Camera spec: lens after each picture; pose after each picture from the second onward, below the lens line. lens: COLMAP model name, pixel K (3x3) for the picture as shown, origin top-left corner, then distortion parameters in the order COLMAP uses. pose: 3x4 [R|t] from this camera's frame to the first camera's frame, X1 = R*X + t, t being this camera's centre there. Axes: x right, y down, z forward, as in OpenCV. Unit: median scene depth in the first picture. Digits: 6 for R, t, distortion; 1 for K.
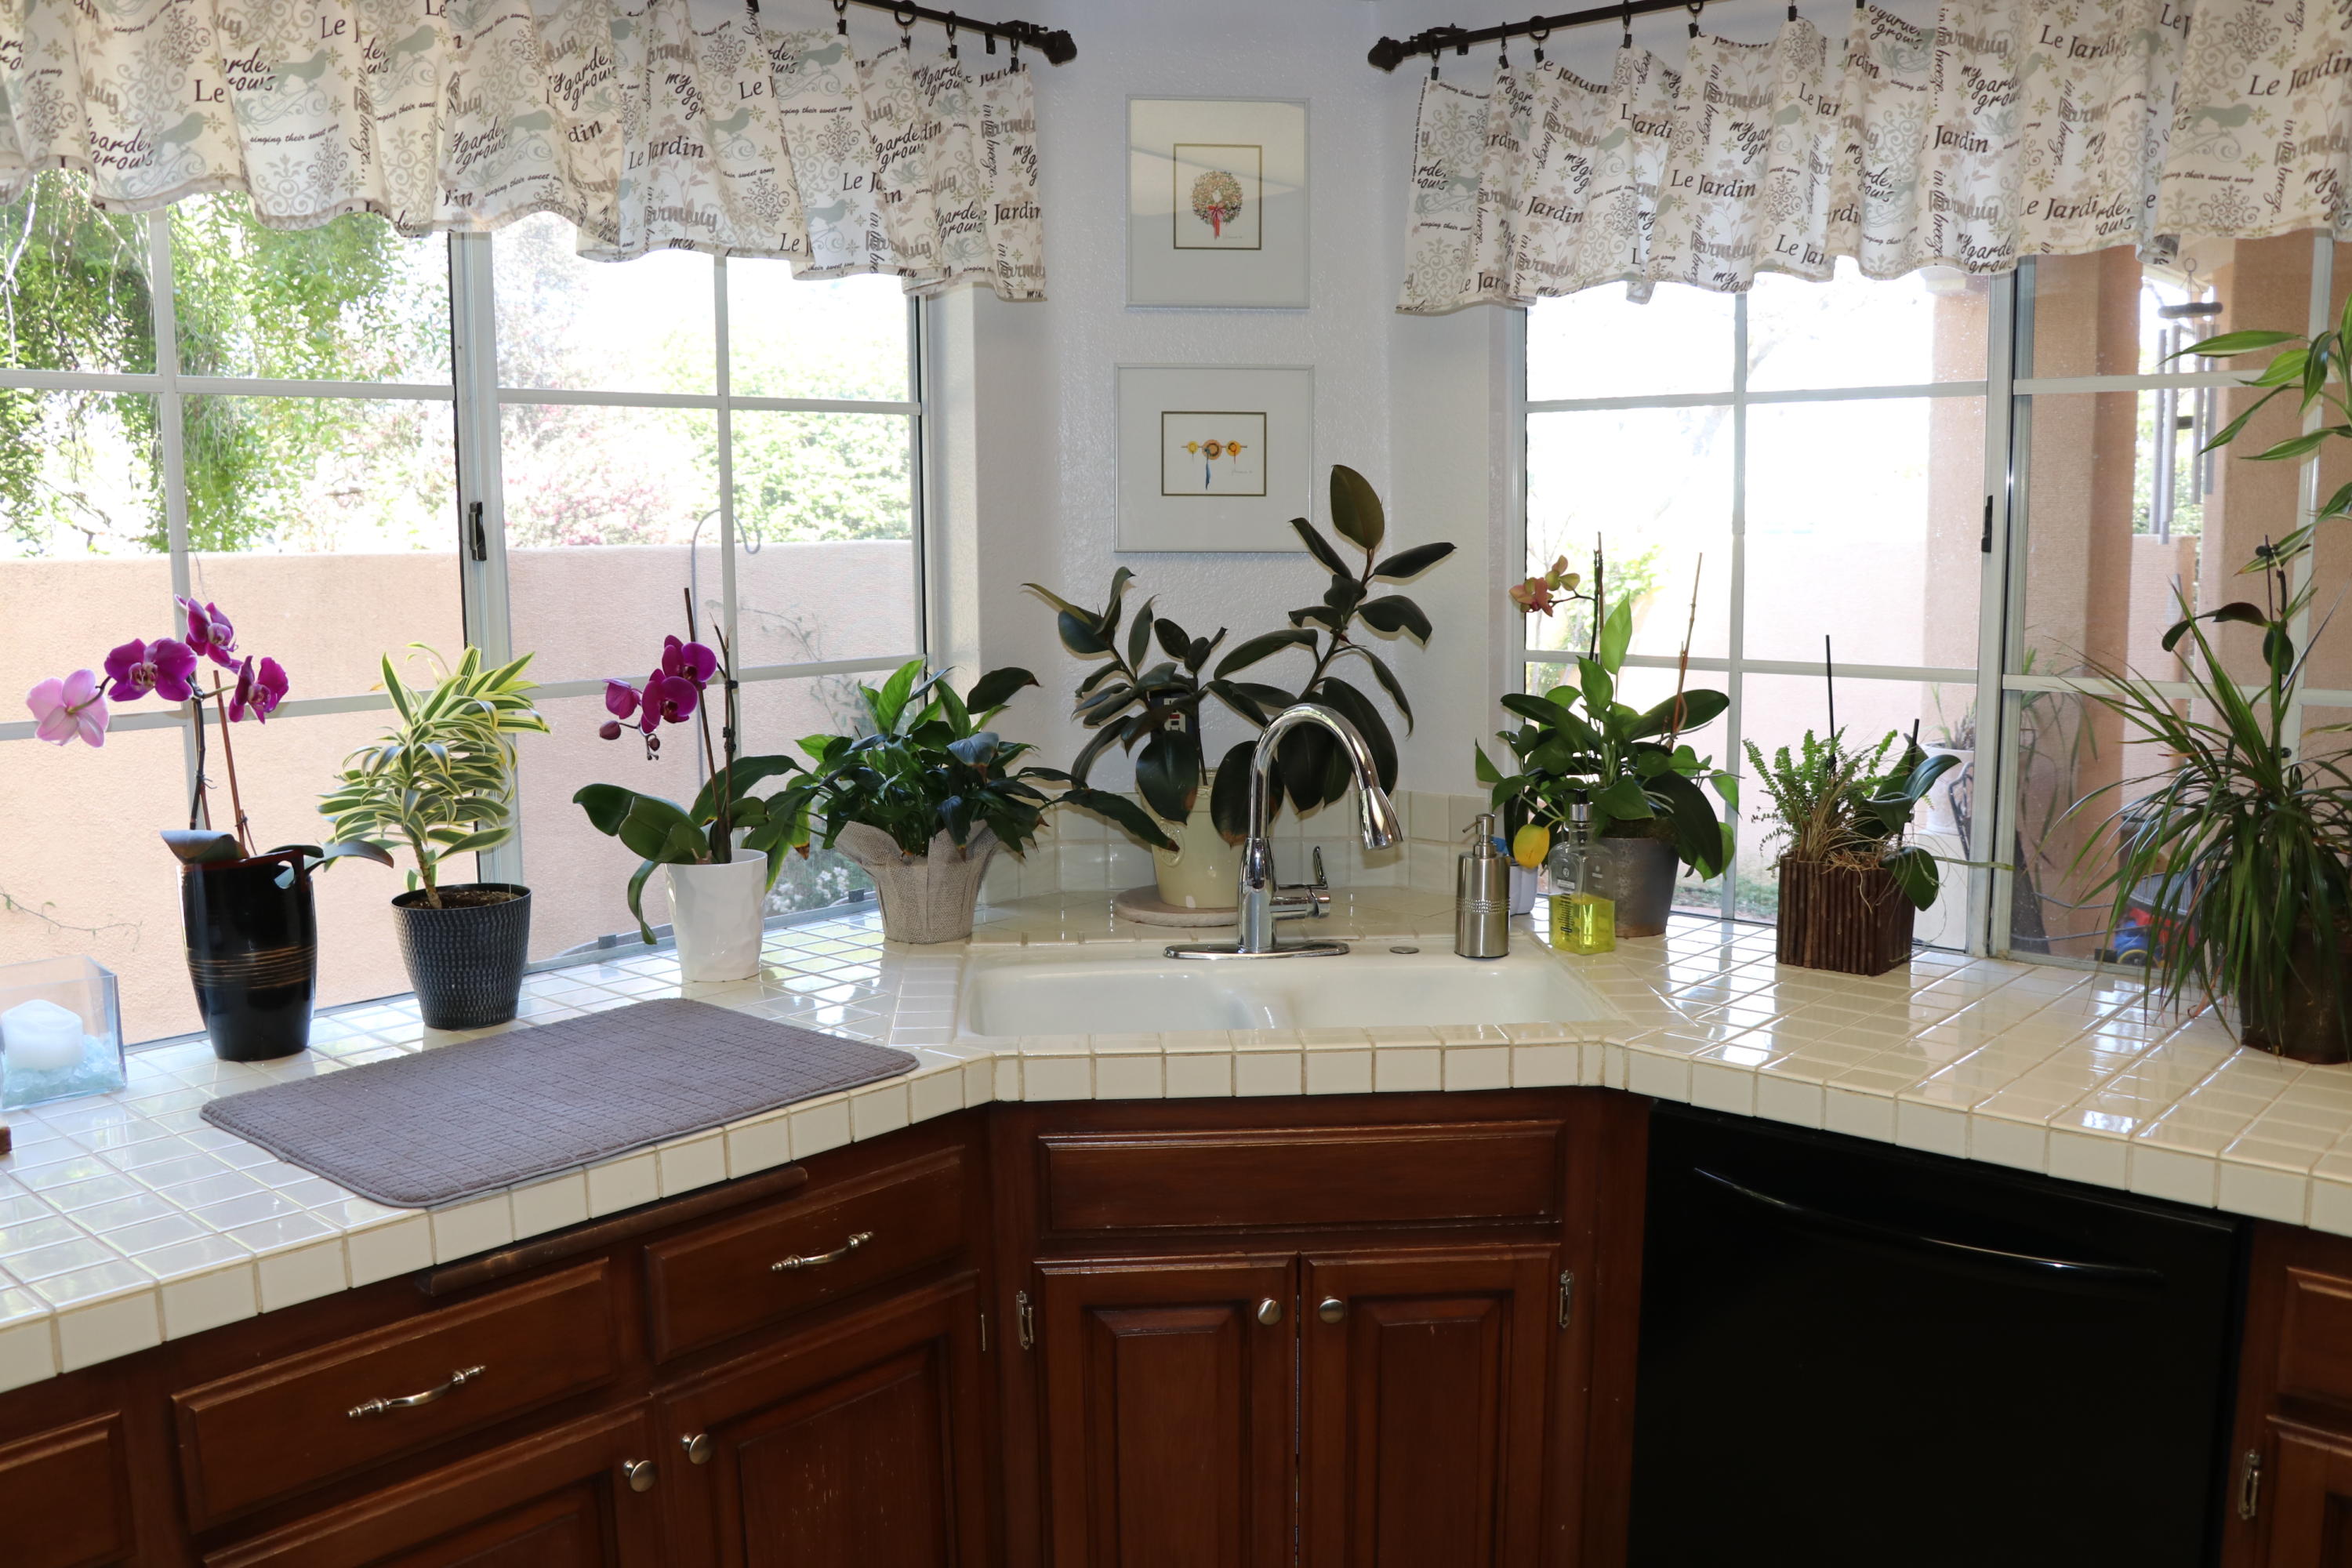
lens RADIAL K [[1942.5, 0, 1166.8], [0, 1942.5, 800.0], [0, 0, 1]] dist [-0.190088, 0.162535]
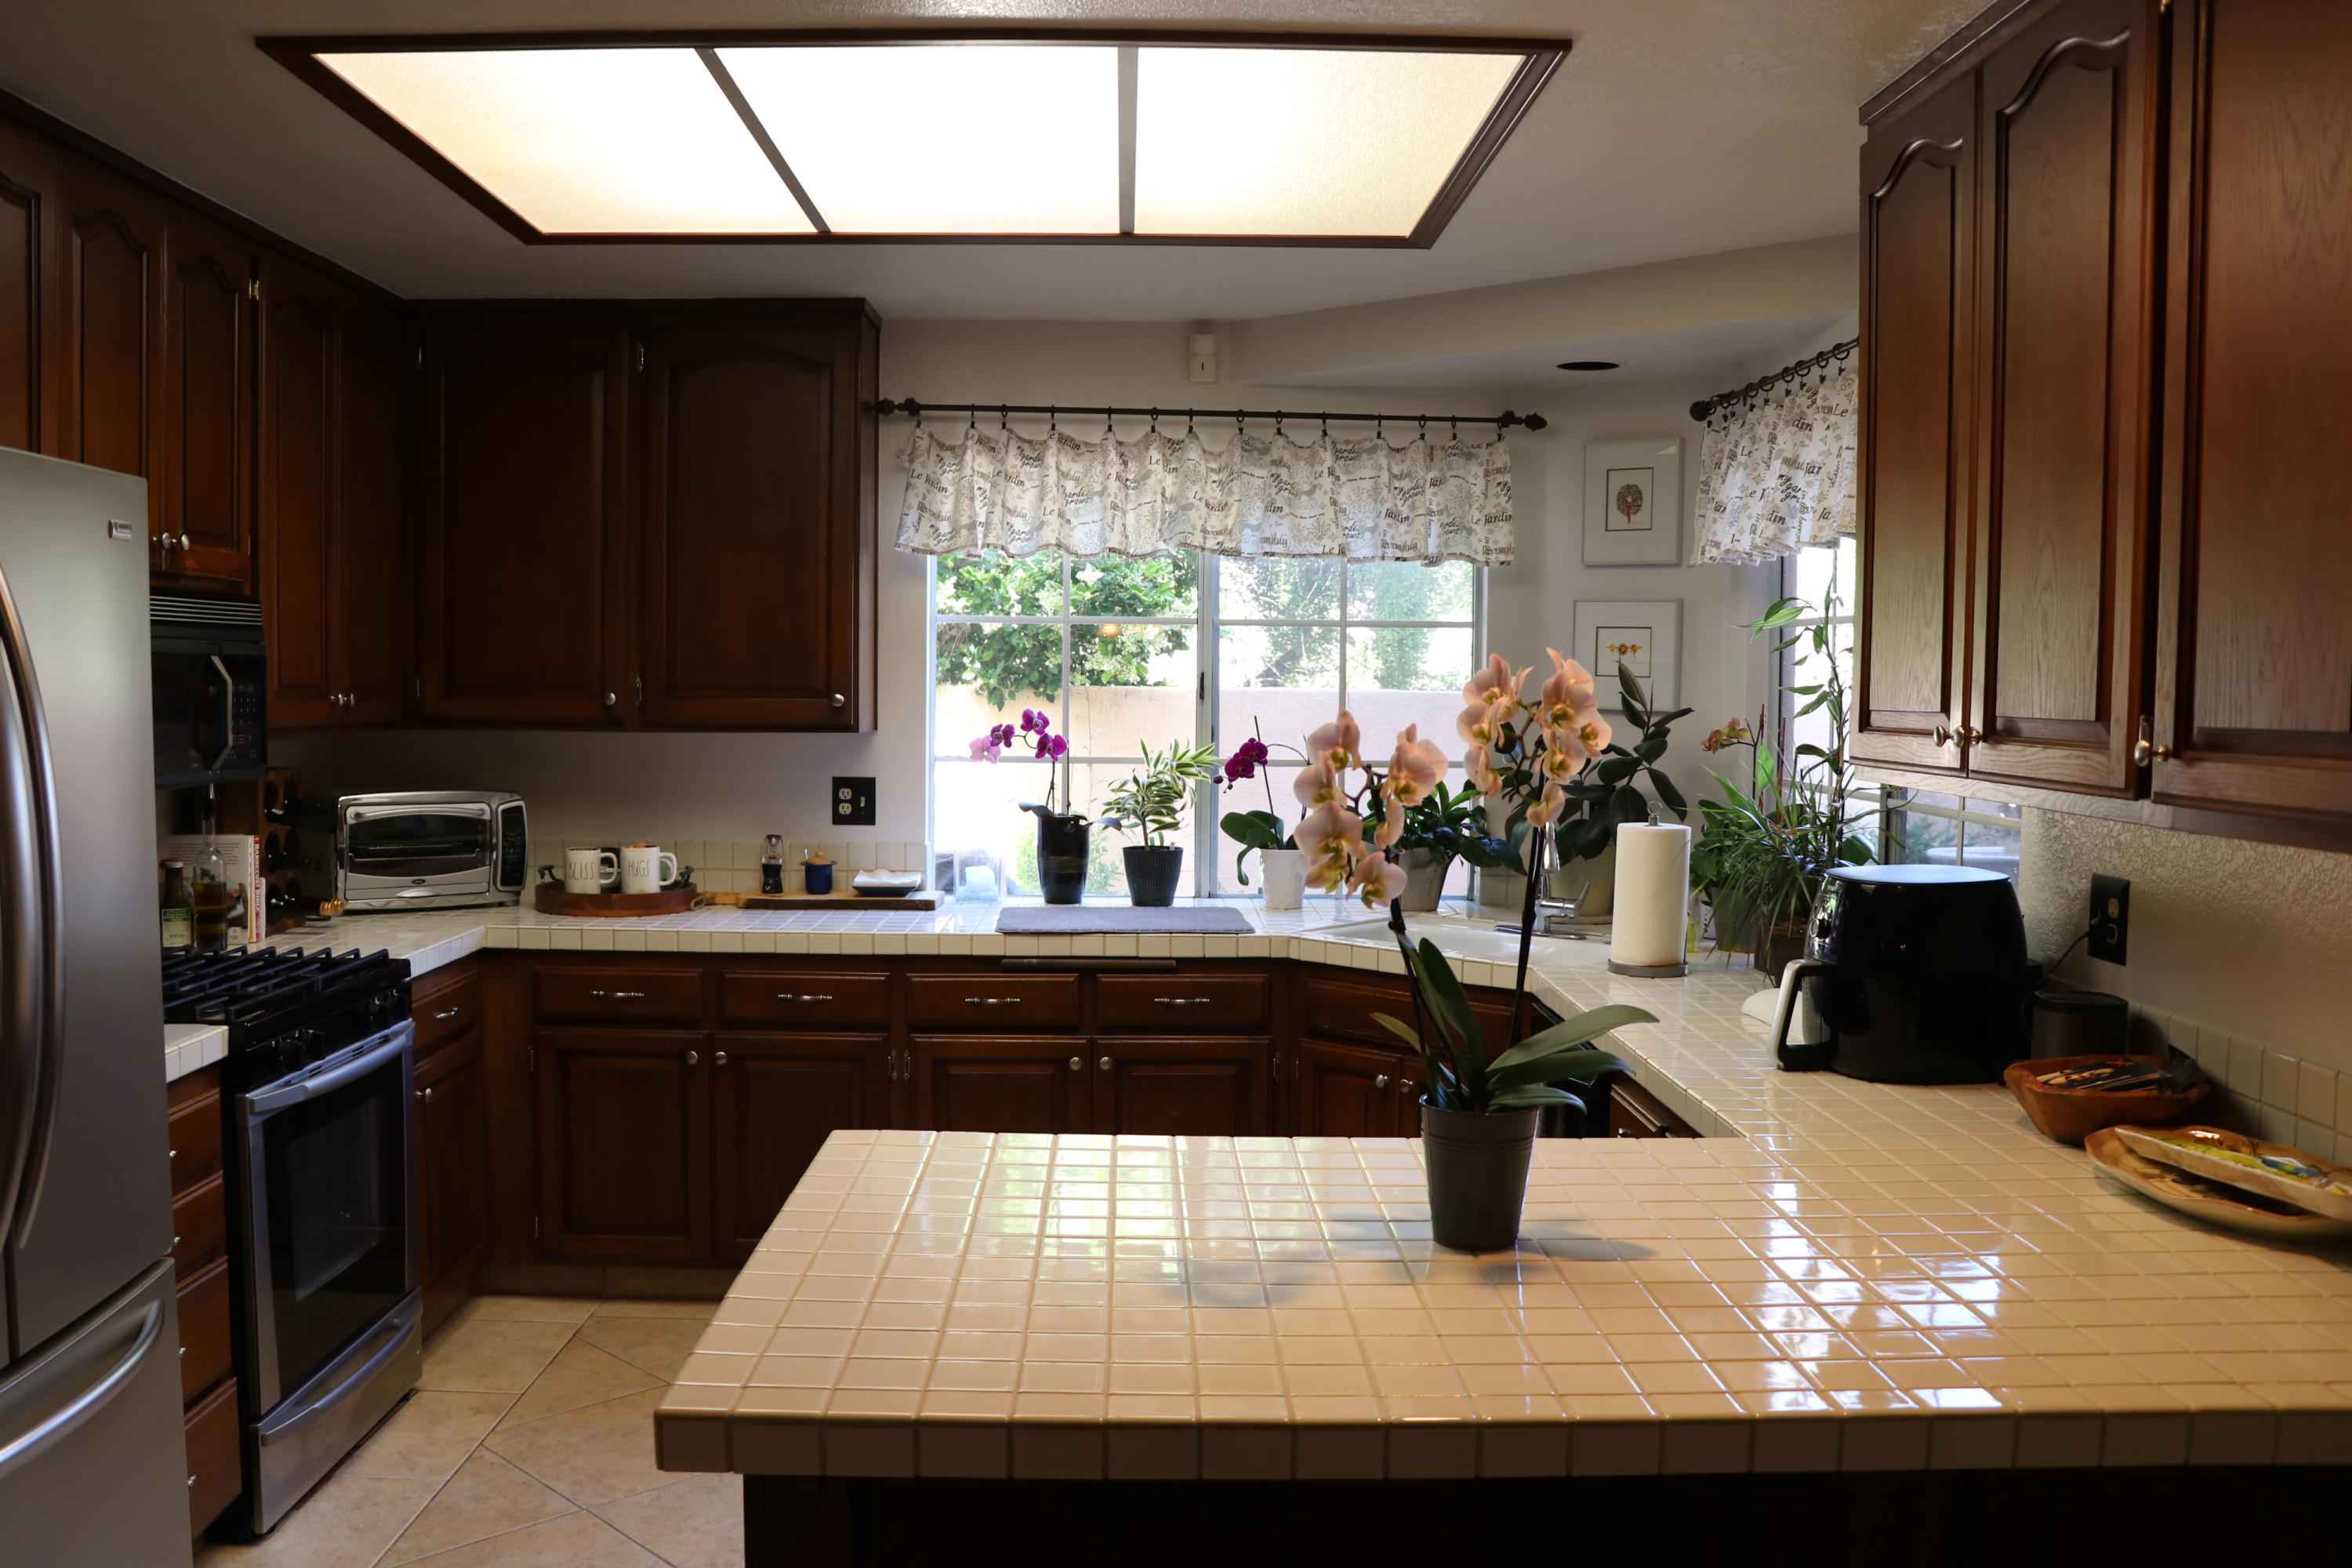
lens RADIAL K [[1942.5, 0, 1166.8], [0, 1942.5, 800.0], [0, 0, 1]] dist [-0.190088, 0.162535]
pose [[0.678048, 0.064479, -0.732184, 1.270584], [-0.117612, 0.992827, -0.021484, 0.040685], [0.725547, 0.100680, 0.680768, -0.533355]]
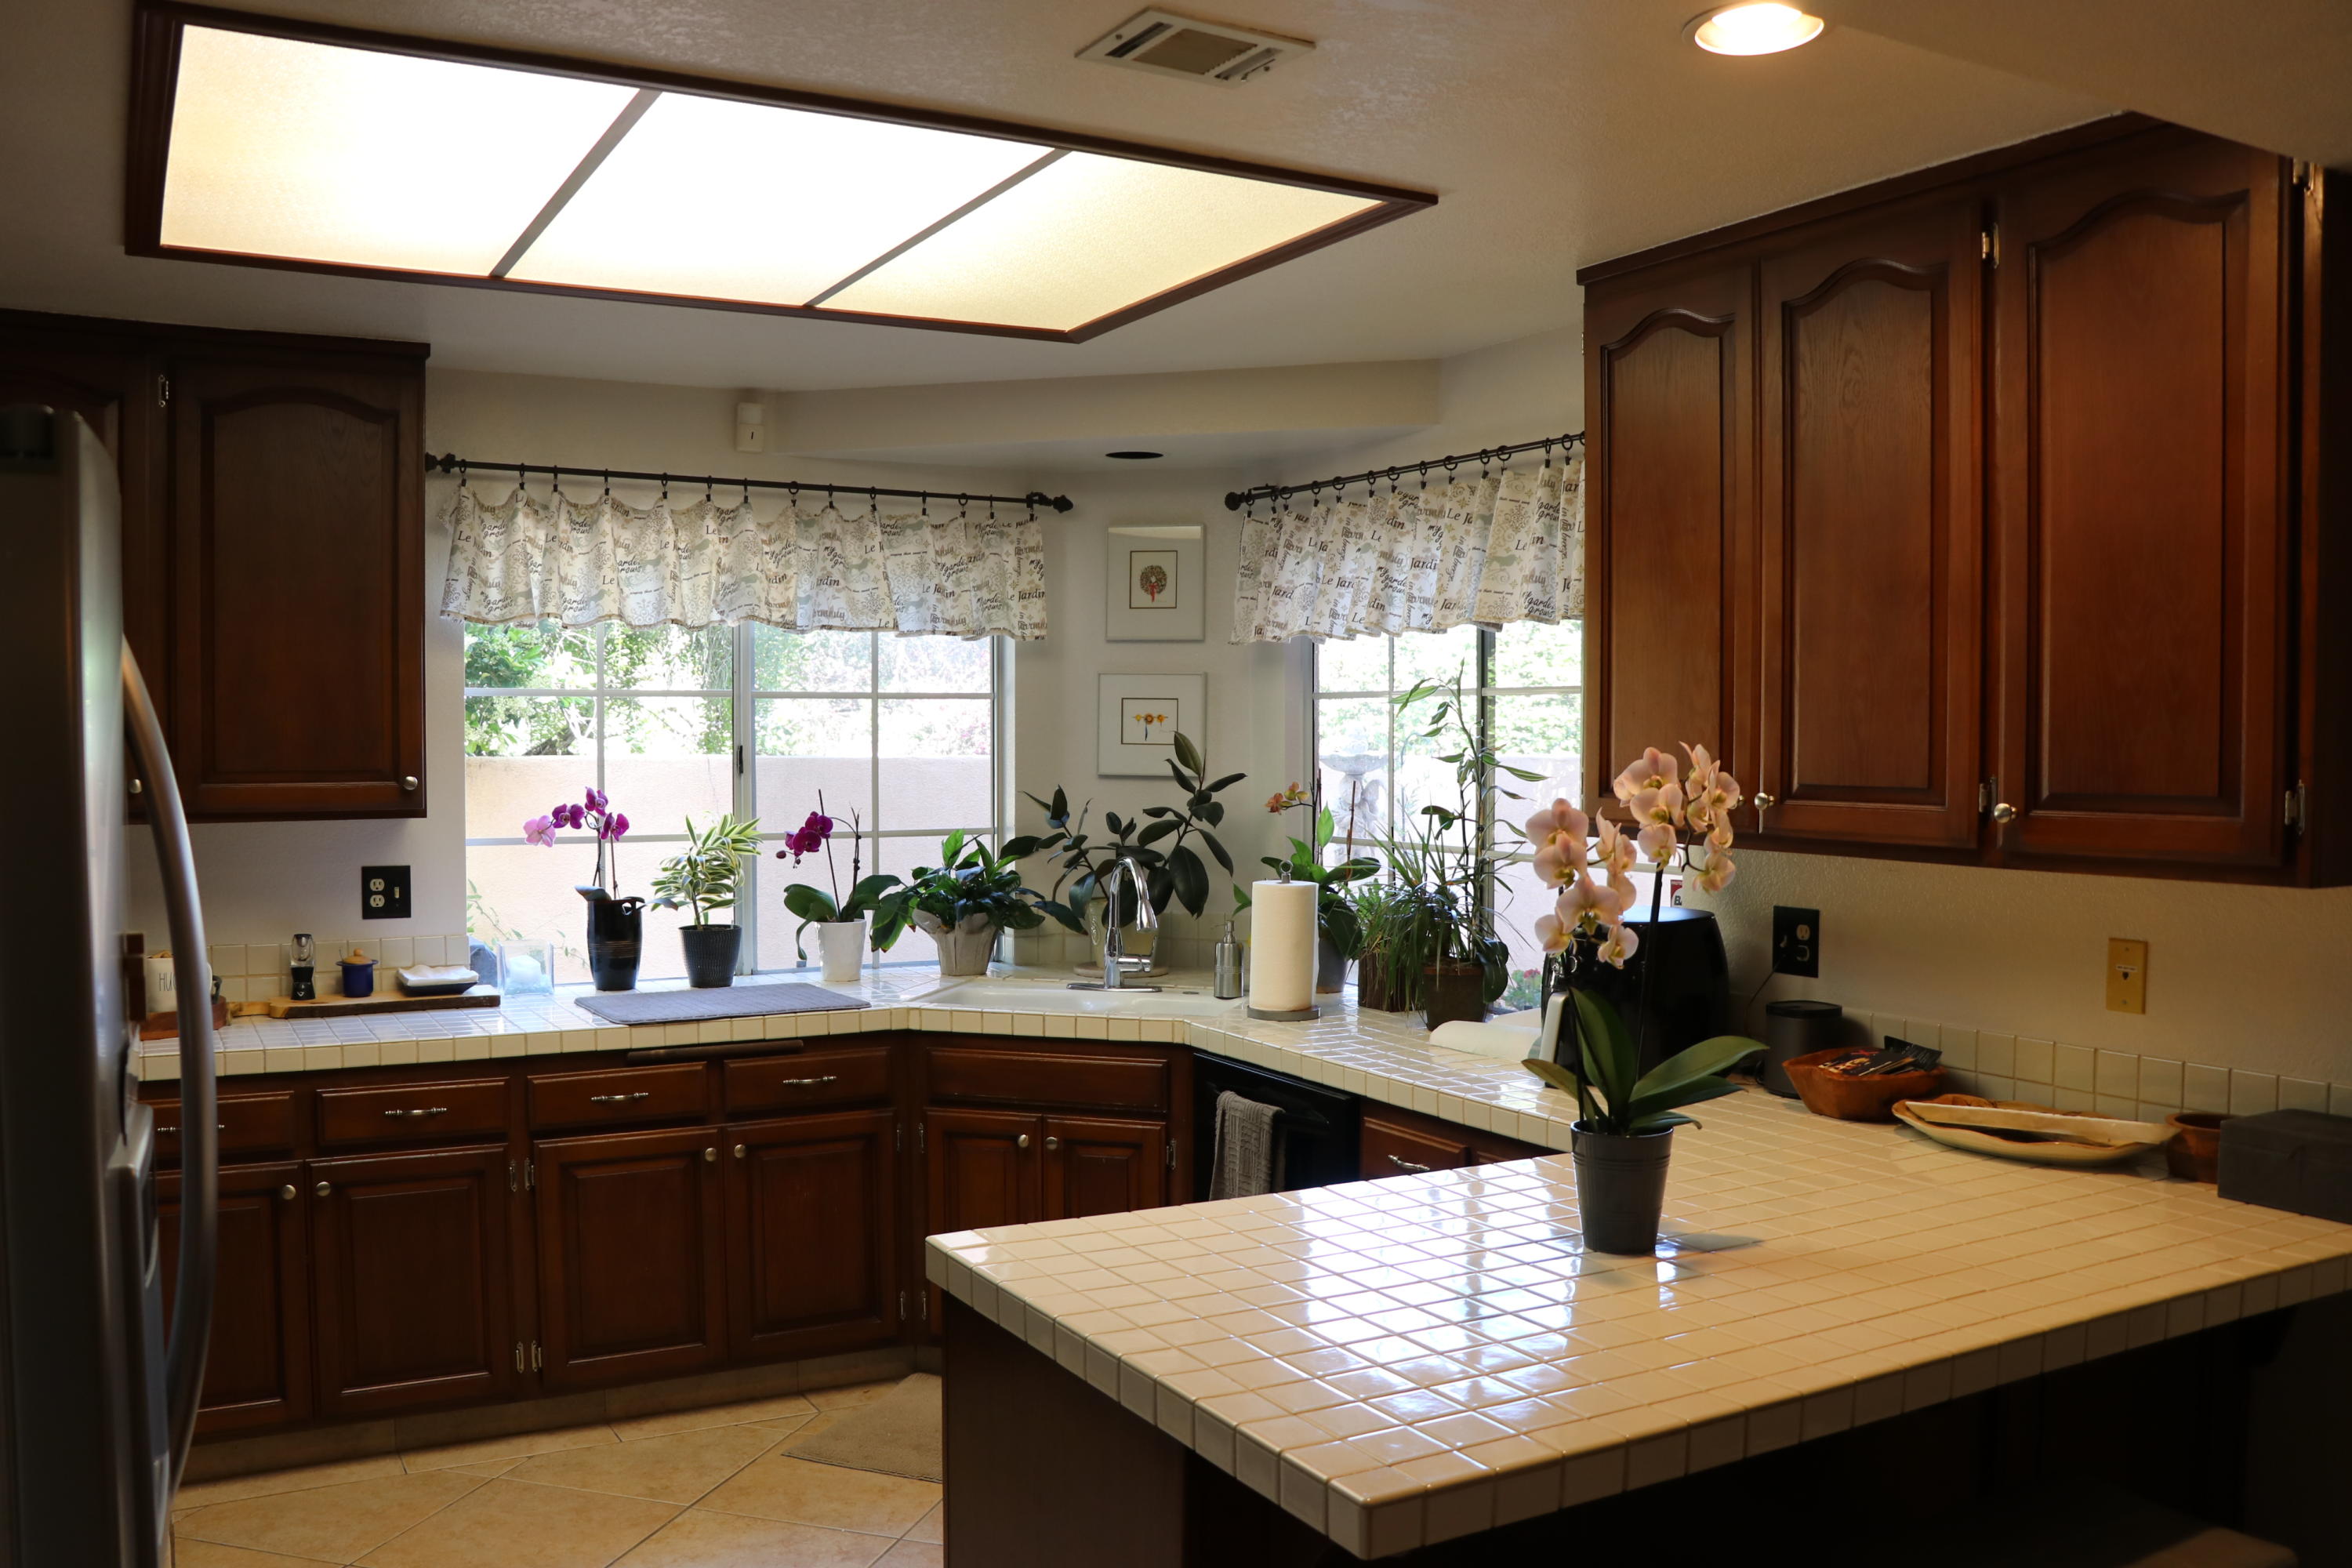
lens RADIAL K [[1942.5, 0, 1166.8], [0, 1942.5, 800.0], [0, 0, 1]] dist [-0.190088, 0.162535]
pose [[0.946105, 0.023348, -0.323017, 0.806501], [-0.055815, 0.994229, -0.091616, 0.076114], [0.319013, 0.104708, 0.941948, -0.894836]]
